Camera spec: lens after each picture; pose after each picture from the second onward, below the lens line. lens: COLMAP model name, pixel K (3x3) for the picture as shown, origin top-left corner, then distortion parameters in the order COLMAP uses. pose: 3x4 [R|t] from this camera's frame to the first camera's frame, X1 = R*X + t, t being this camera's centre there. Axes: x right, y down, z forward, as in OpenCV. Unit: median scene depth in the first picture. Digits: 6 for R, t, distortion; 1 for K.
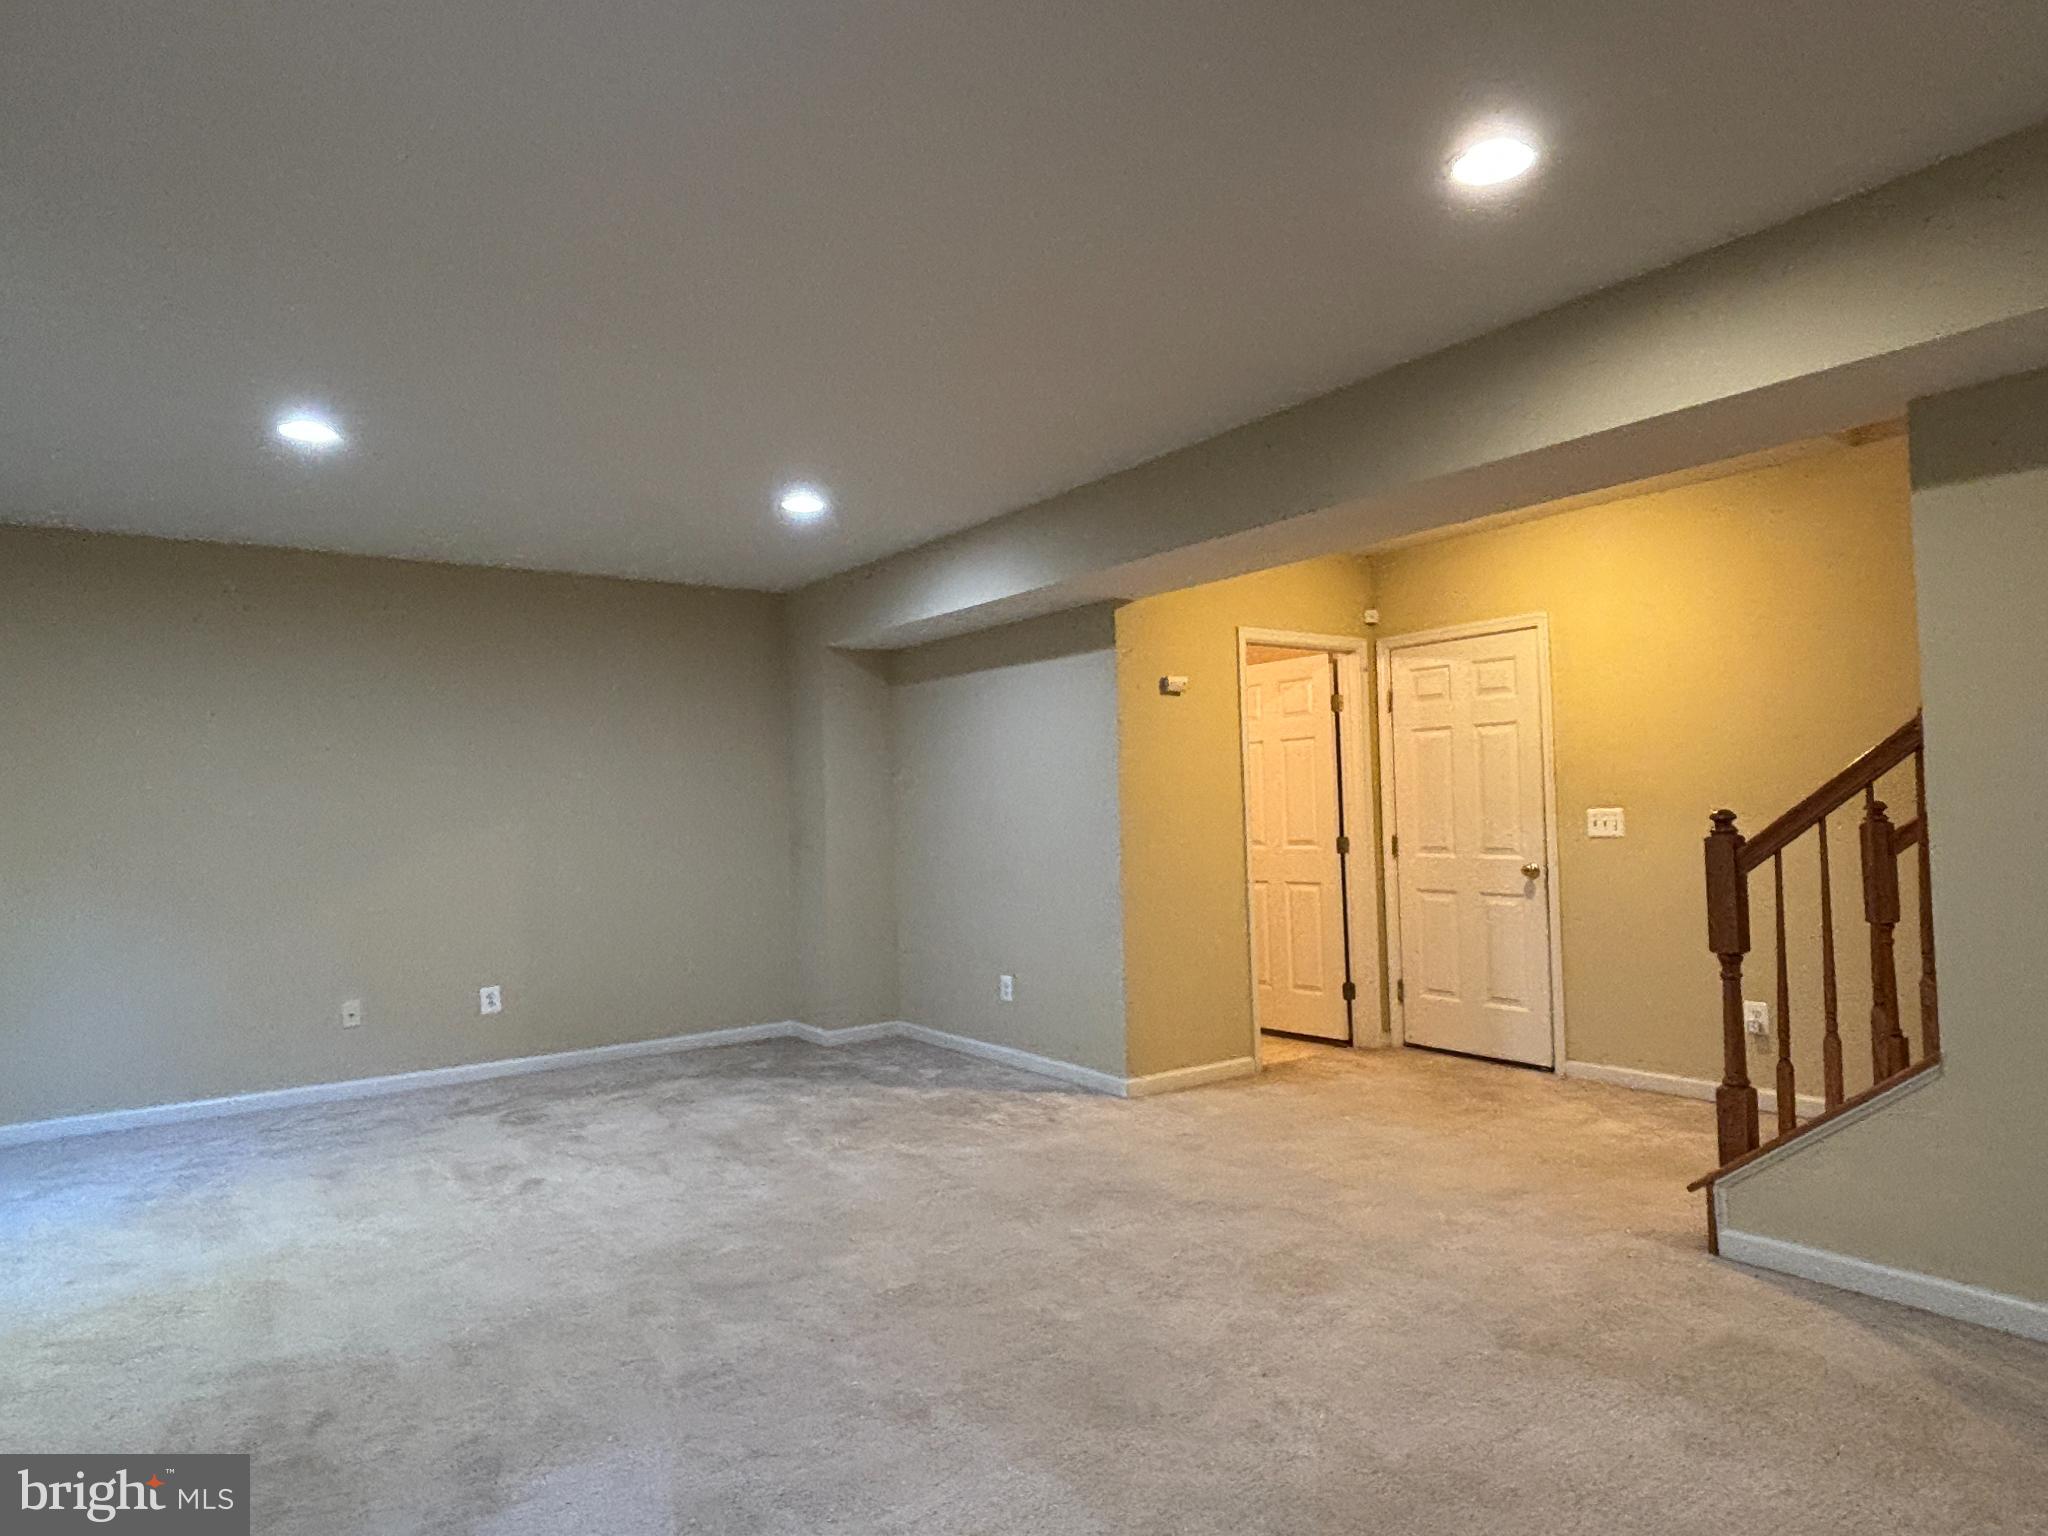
lens RADIAL K [[1200.0, 0, 1024.7], [0, 1200.0, 774.4], [0, 0, 1]] dist [-0.011249, 0.001429]
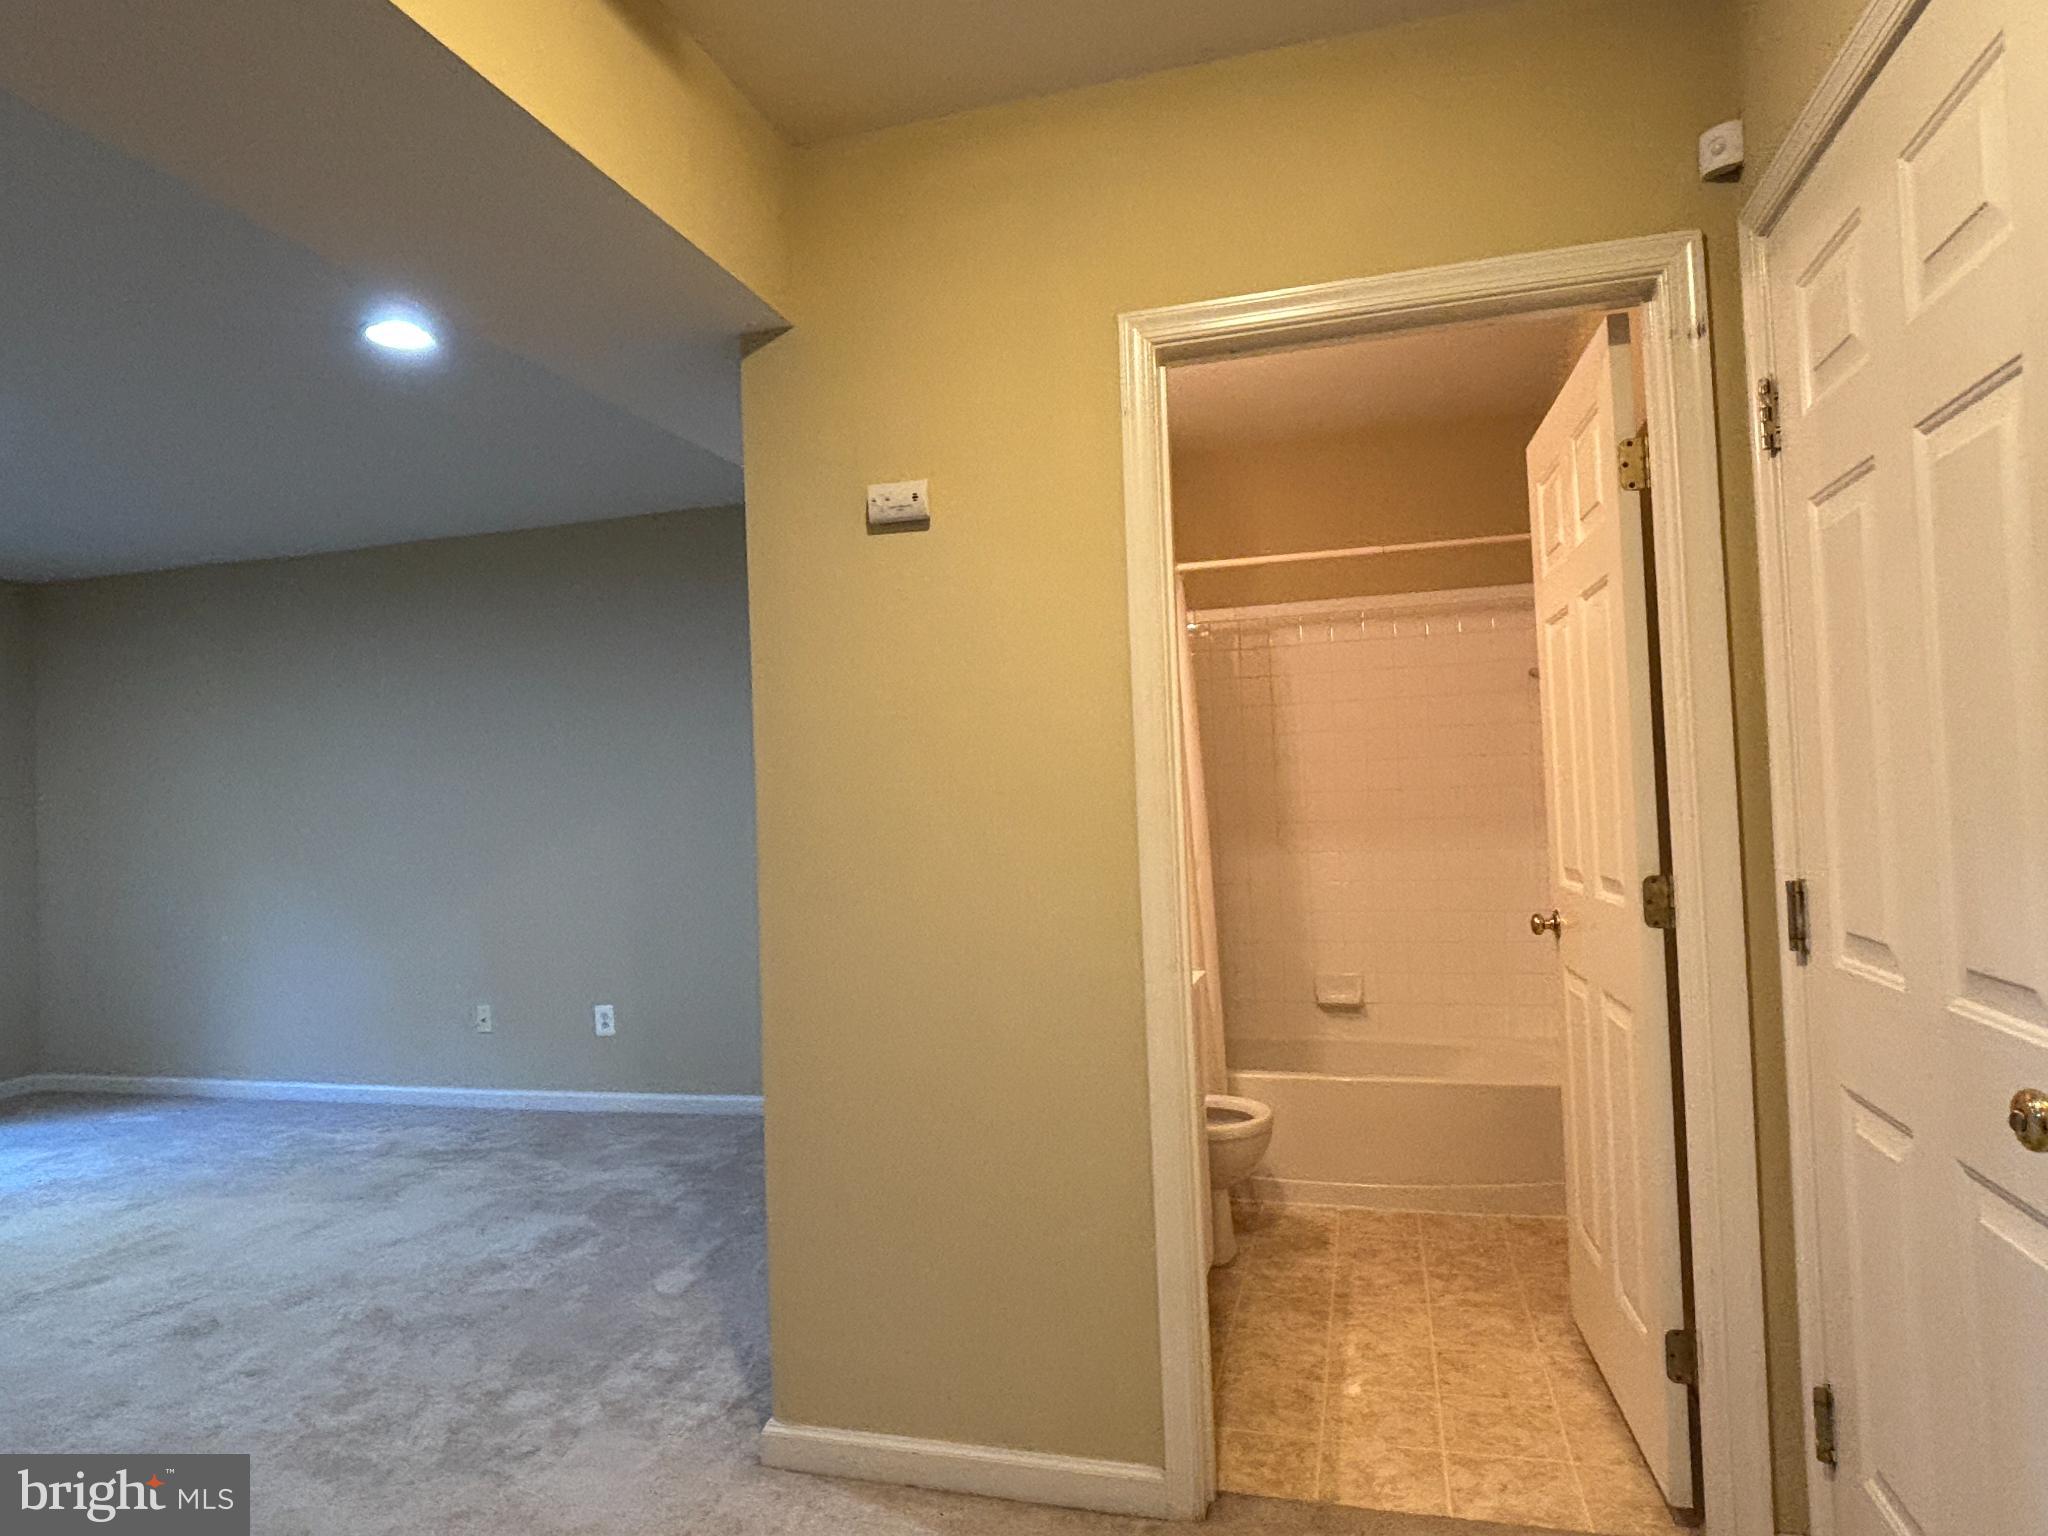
lens RADIAL K [[1224.1, 0, 1024.0], [0, 1224.1, 768.0], [0, 0, 1]] dist [0.004947, -0.002153]
pose [[0.614758, -0.022254, -0.788402, 0.450236], [0.046718, 0.998874, 0.008233, 0.013437], [0.787331, -0.041893, 0.615106, 0.715277]]
